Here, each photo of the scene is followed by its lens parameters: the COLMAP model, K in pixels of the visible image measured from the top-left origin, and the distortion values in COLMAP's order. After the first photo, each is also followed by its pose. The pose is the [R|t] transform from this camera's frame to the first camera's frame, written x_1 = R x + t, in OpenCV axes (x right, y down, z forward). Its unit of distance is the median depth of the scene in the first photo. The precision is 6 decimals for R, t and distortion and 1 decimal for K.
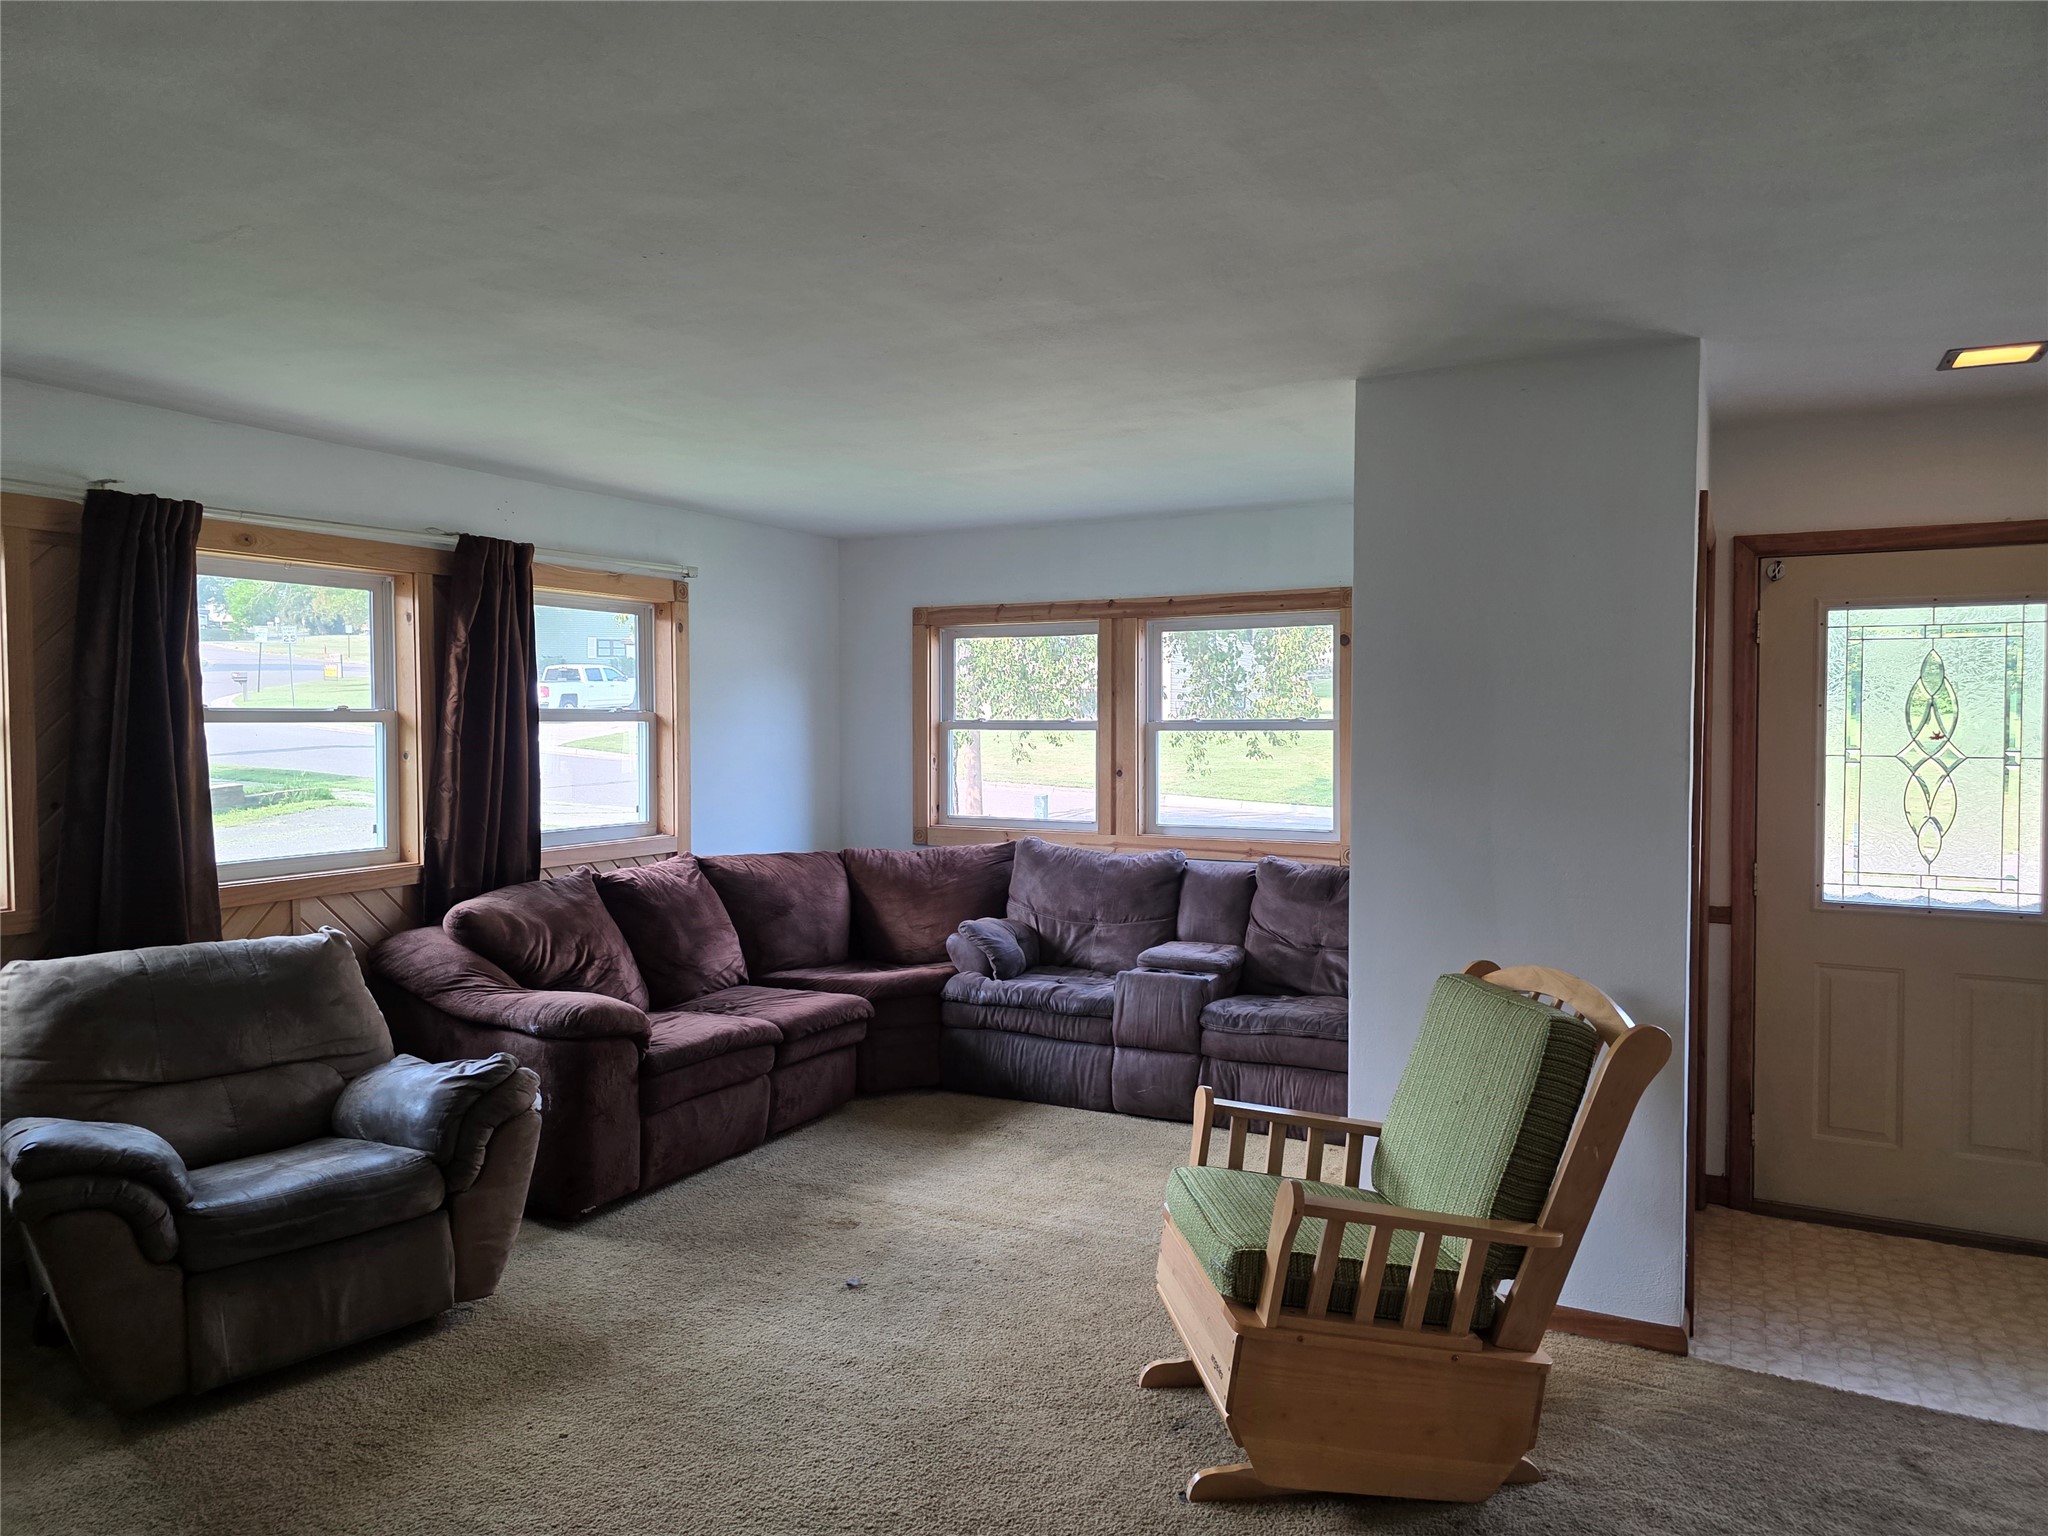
lens RADIAL K [[1370.6, 0, 1025.7], [0, 1370.6, 765.2], [0, 0, 1]] dist [0.010857, -0.007098]
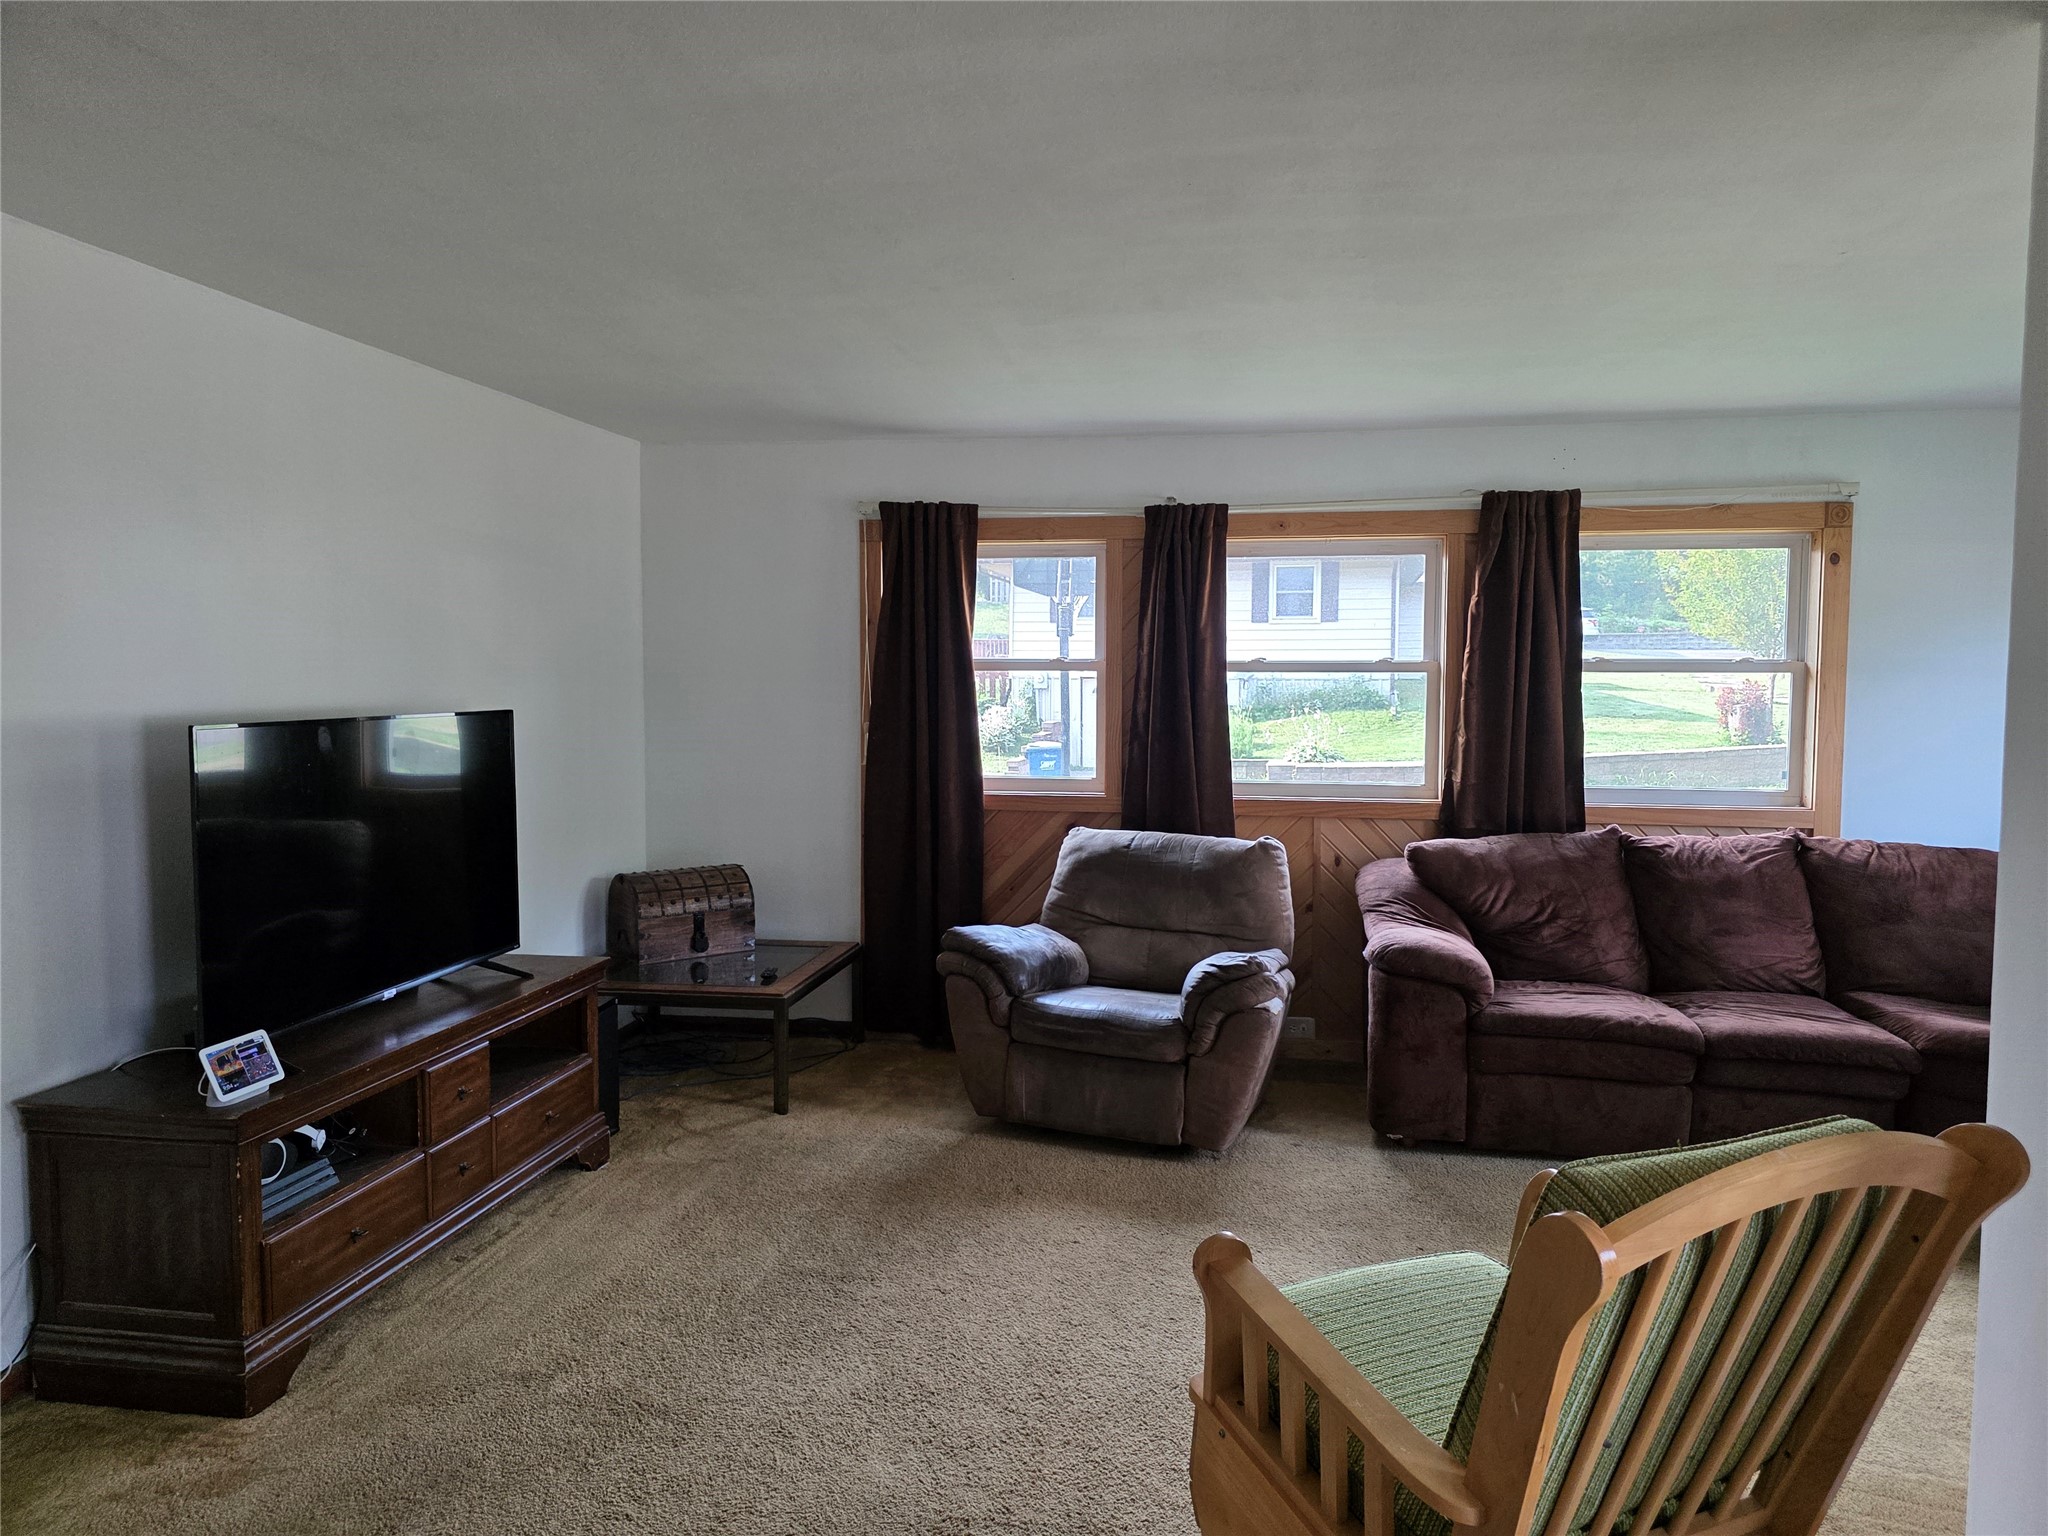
lens RADIAL K [[1370.6, 0, 1025.3], [0, 1370.6, 768.6], [0, 0, 1]] dist [0.010857, -0.007098]
pose [[0.290828, 0.067682, -0.954379, 0.536520], [-0.035492, 0.997571, 0.059929, -0.008751], [0.956117, 0.016444, 0.292523, 0.387335]]
